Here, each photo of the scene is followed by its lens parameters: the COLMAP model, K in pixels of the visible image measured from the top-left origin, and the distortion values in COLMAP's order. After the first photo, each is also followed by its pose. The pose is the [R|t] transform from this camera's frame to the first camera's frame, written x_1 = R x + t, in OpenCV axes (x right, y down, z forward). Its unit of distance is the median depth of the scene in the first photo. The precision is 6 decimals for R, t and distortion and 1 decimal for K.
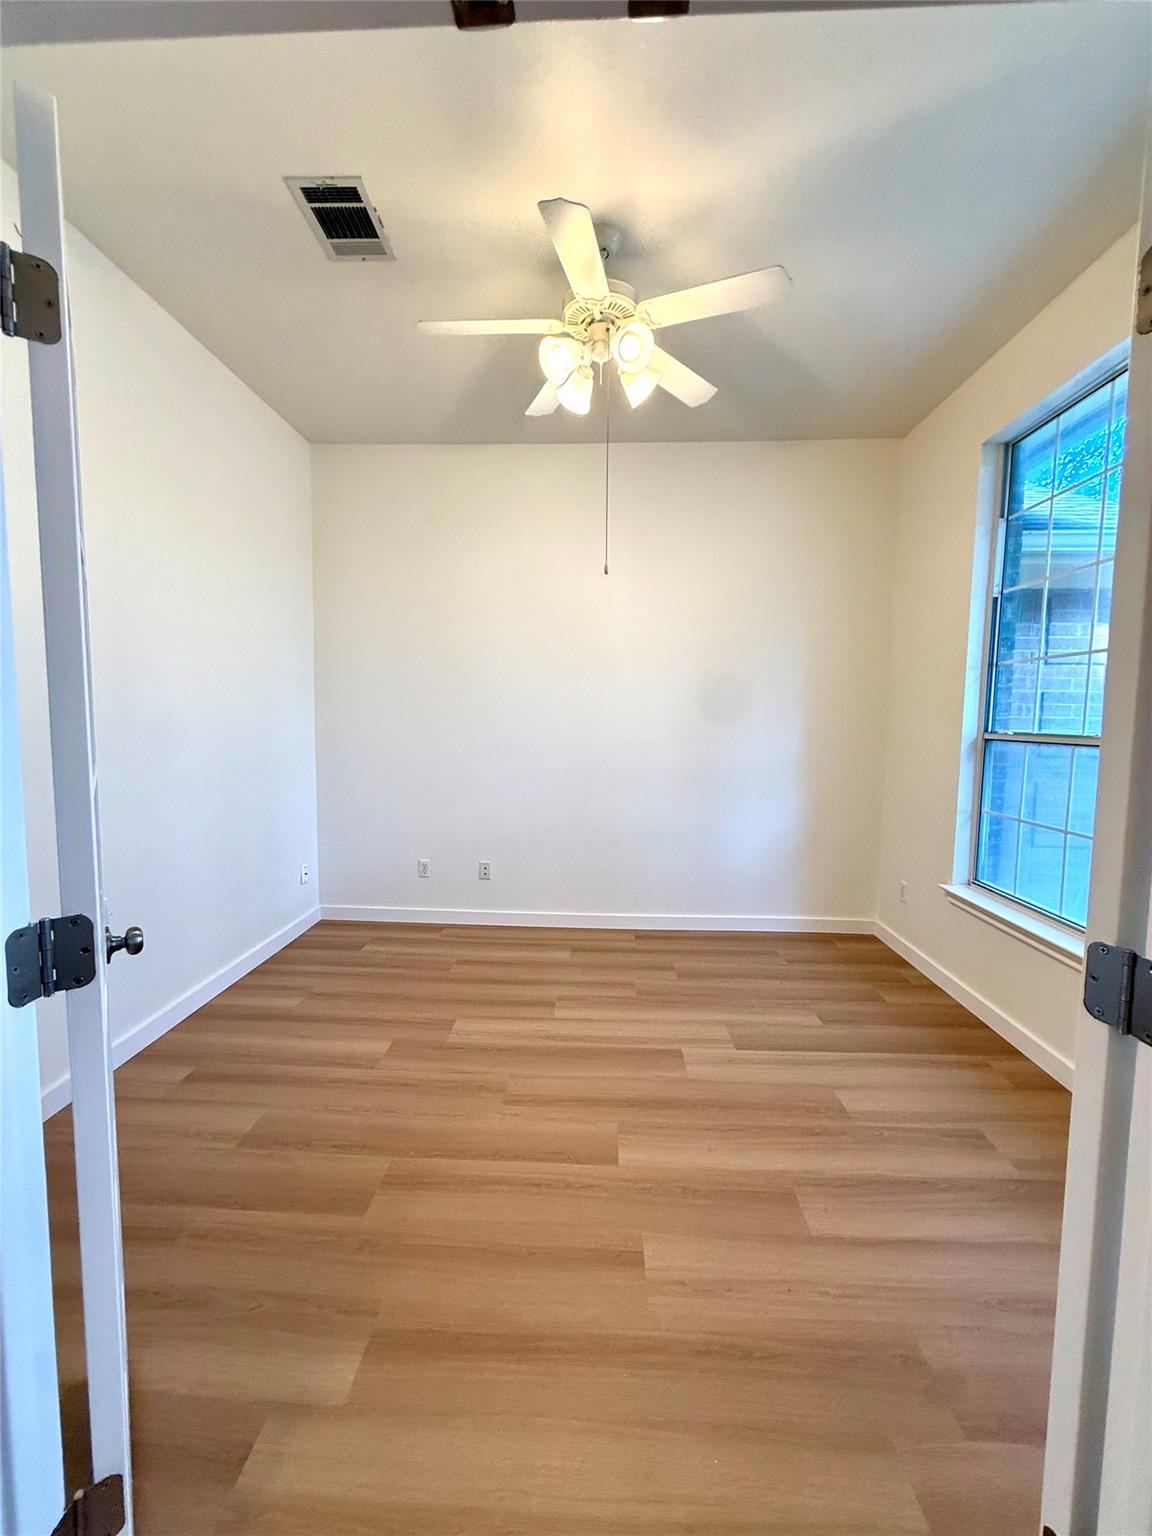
lens RADIAL K [[610.8, 0, 569.3], [0, 610.8, 763.5], [0, 0, 1]] dist [0.002528, -0.000060]
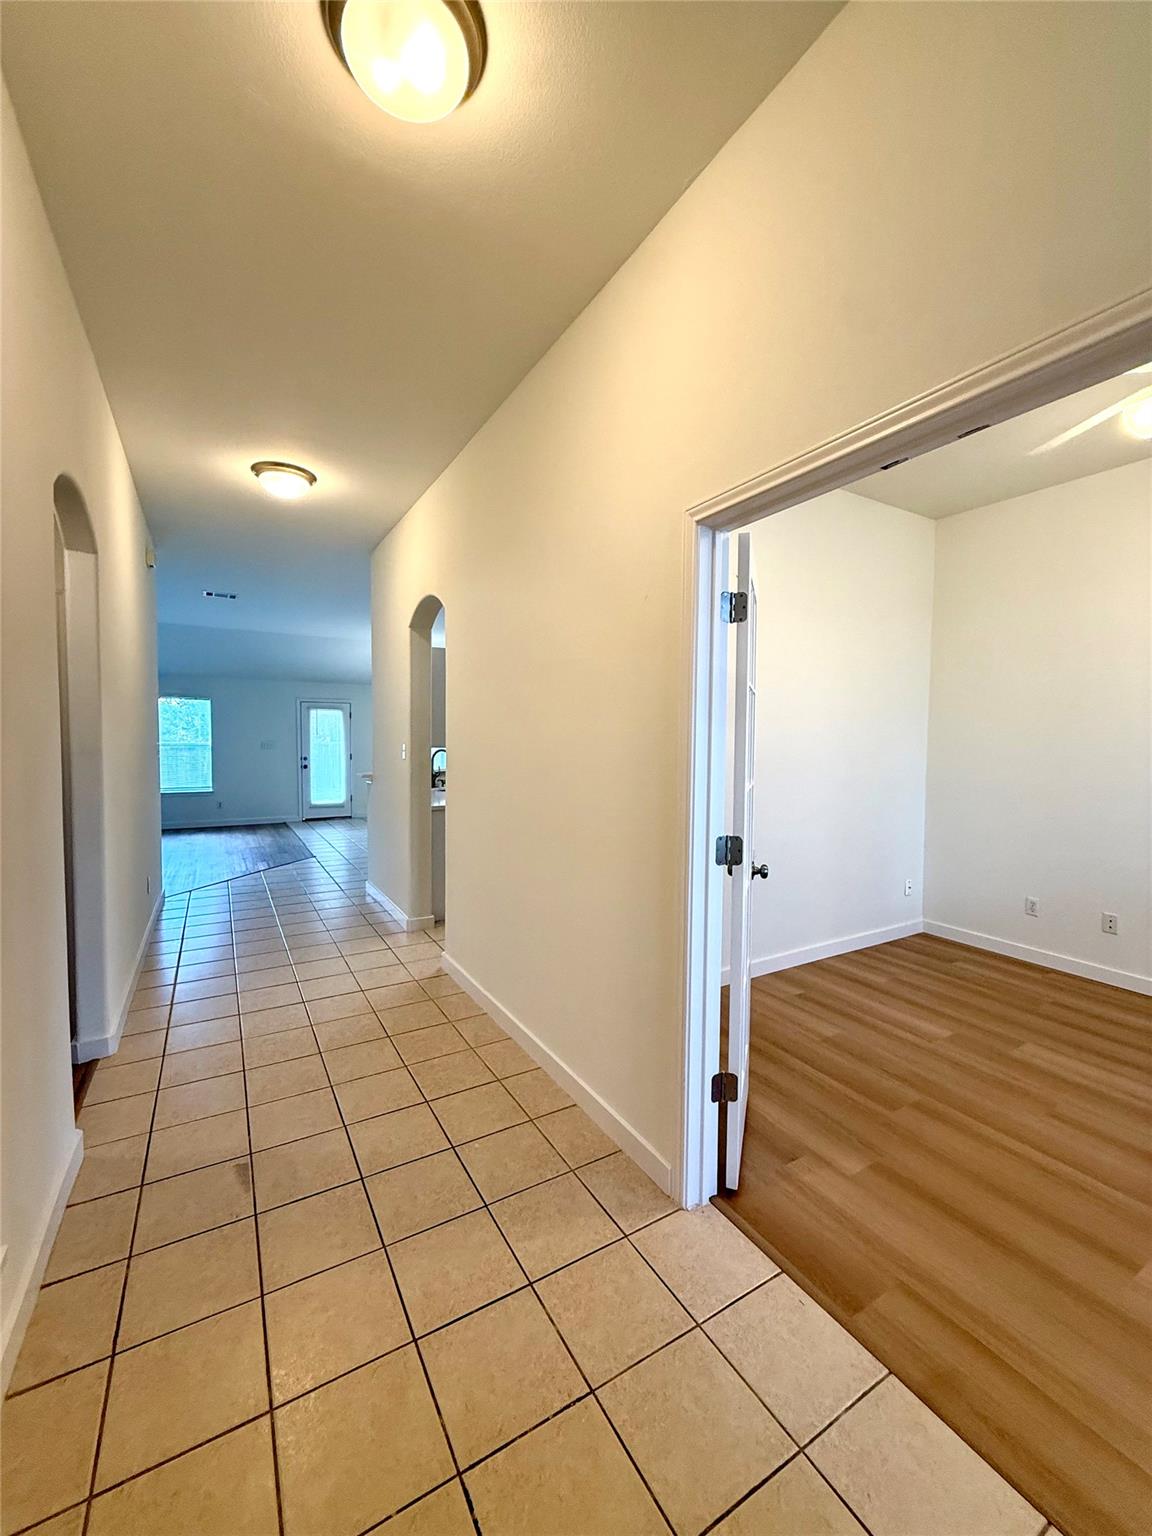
lens RADIAL K [[610.8, 0, 575.4], [0, 610.8, 767.5], [0, 0, 1]] dist [0.002528, -0.000060]
pose [[0.554743, 0.033225, -0.831358, 0.254178], [-0.067942, 0.997674, -0.005464, 0.003497], [0.829243, 0.059515, 0.555710, -0.272112]]
